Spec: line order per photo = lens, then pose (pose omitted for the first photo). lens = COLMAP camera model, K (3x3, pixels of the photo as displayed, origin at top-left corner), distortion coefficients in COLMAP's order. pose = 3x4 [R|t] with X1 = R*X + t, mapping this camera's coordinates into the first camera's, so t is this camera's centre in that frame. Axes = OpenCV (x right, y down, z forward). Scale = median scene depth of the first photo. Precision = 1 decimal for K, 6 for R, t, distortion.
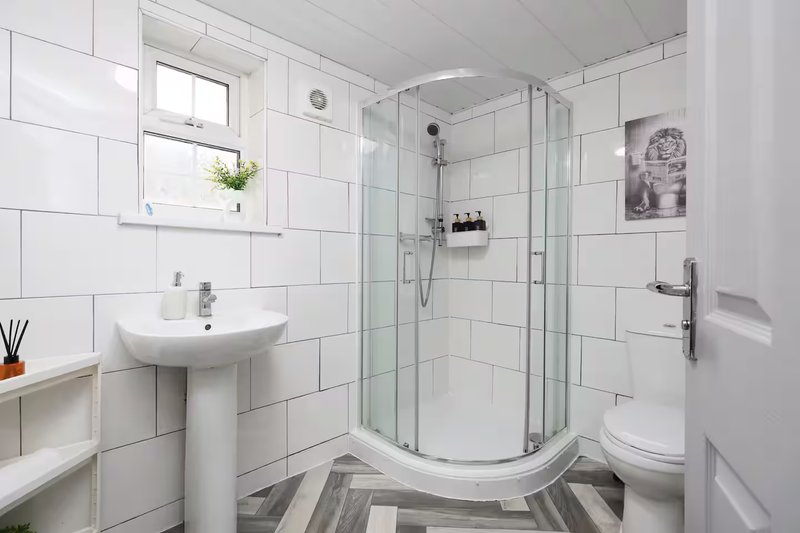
lens RADIAL K [[368.4, 0, 398.9], [0, 368.4, 265.0], [0, 0, 1]] dist [-0.001309, 0.000073]
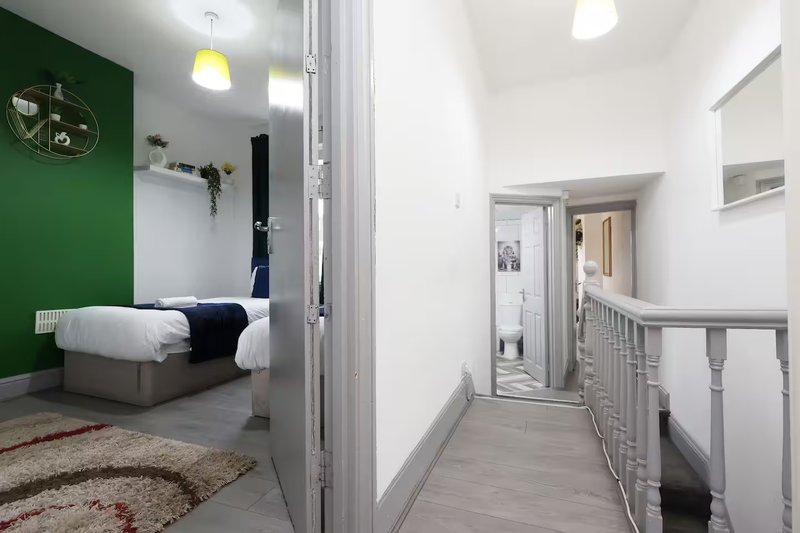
lens RADIAL K [[368.4, 0, 398.9], [0, 368.4, 265.0], [0, 0, 1]] dist [-0.001309, 0.000073]
pose [[0.905079, -0.004439, 0.425221, -1.634808], [0.013944, 0.999718, -0.019242, -0.133841], [-0.425015, 0.023345, 0.904885, -1.649648]]
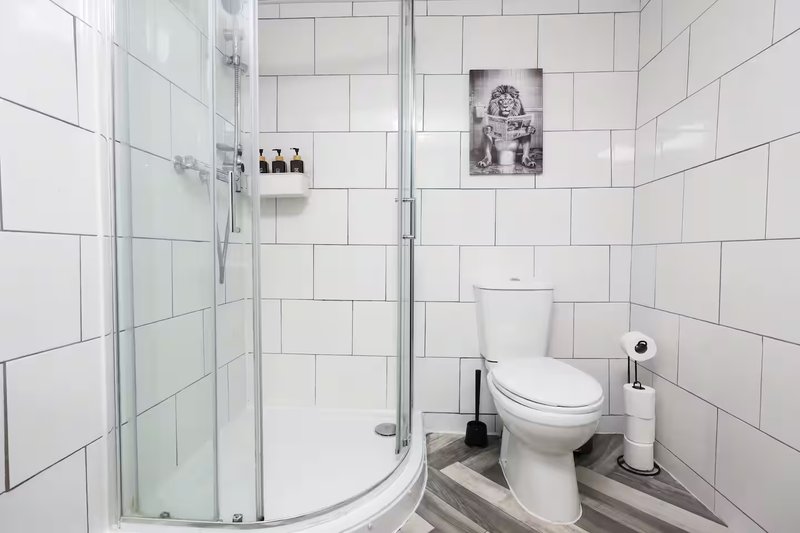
lens RADIAL K [[368.4, 0, 398.9], [0, 368.4, 265.0], [0, 0, 1]] dist [-0.001309, 0.000073]
pose [[0.735363, -0.024417, 0.677233, -0.177941], [0.005529, 0.999534, 0.030033, 0.085952], [-0.677651, -0.018340, 0.735155, 0.435306]]
